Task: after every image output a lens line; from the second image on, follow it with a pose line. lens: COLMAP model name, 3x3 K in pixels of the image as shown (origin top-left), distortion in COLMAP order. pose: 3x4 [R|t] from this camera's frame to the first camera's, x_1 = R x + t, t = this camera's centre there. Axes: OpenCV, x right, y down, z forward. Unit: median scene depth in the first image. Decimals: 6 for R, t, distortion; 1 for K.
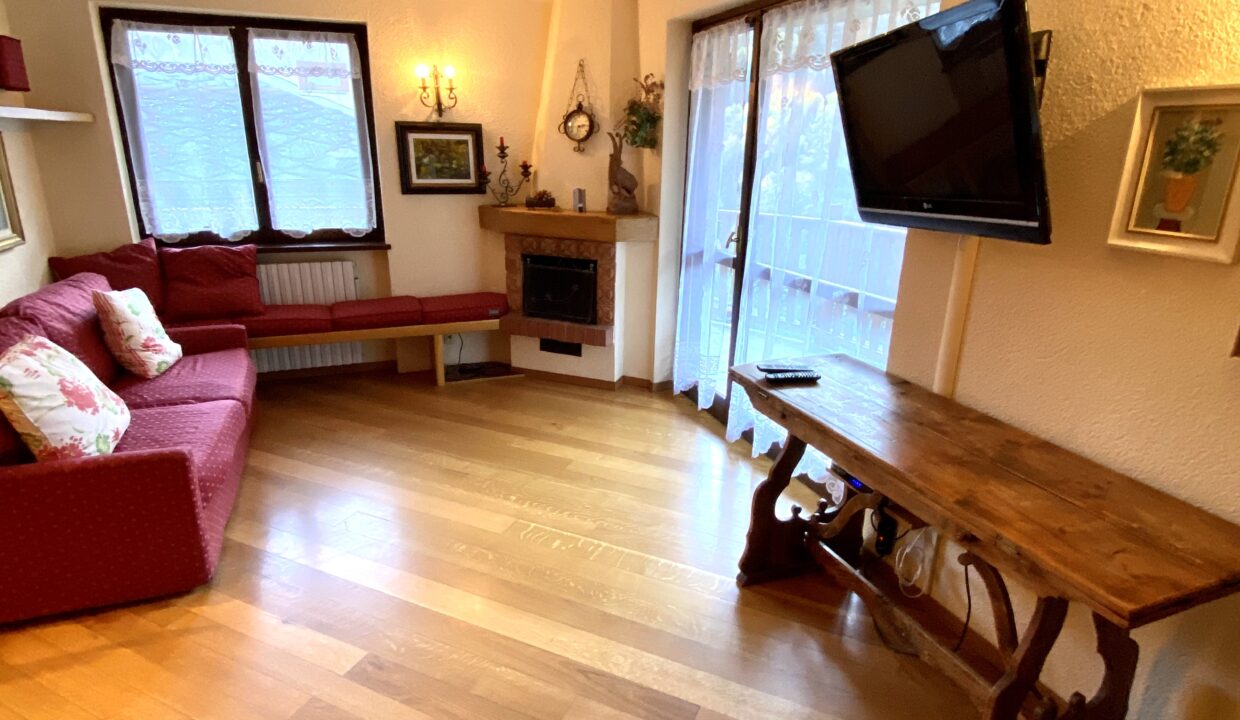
lens RADIAL K [[667.7, 0, 621.8], [0, 667.7, 357.1], [0, 0, 1]] dist [0.076284, -0.077729]
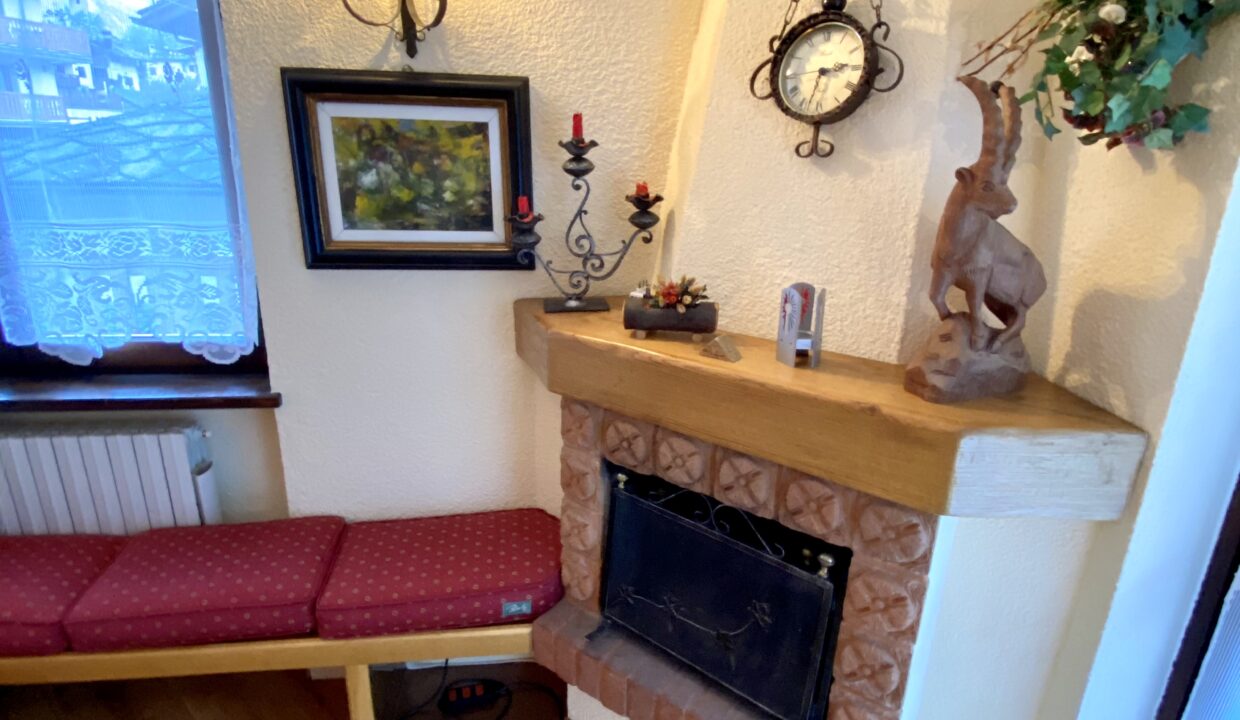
lens RADIAL K [[667.7, 0, 621.8], [0, 667.7, 357.1], [0, 0, 1]] dist [0.076284, -0.077729]
pose [[0.965177, 0.085603, -0.247197, -0.065374], [-0.087730, 0.996141, 0.002417, -0.215610], [0.246450, 0.019354, 0.968962, 0.706392]]
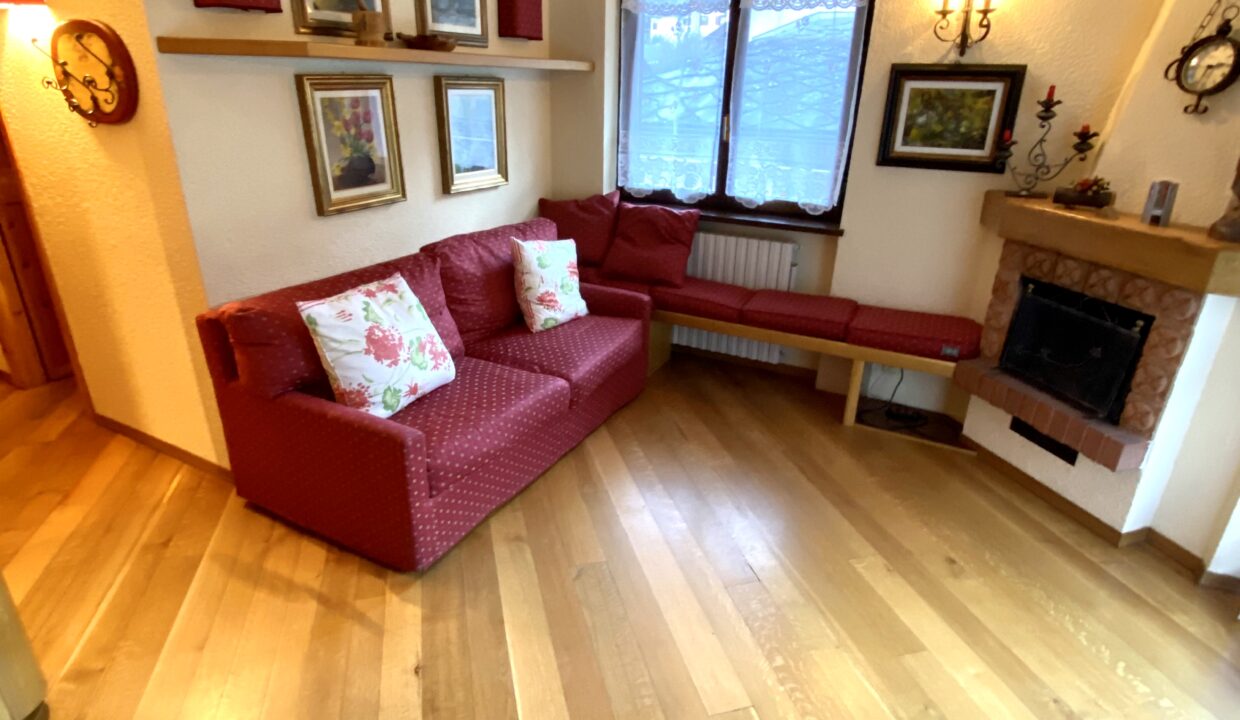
lens RADIAL K [[667.7, 0, 621.8], [0, 667.7, 357.1], [0, 0, 1]] dist [0.076284, -0.077729]
pose [[0.640989, 0.290282, -0.710542, 0.086176], [-0.243145, 0.954844, 0.170744, -0.103244], [0.728020, 0.063320, 0.682625, 0.315445]]
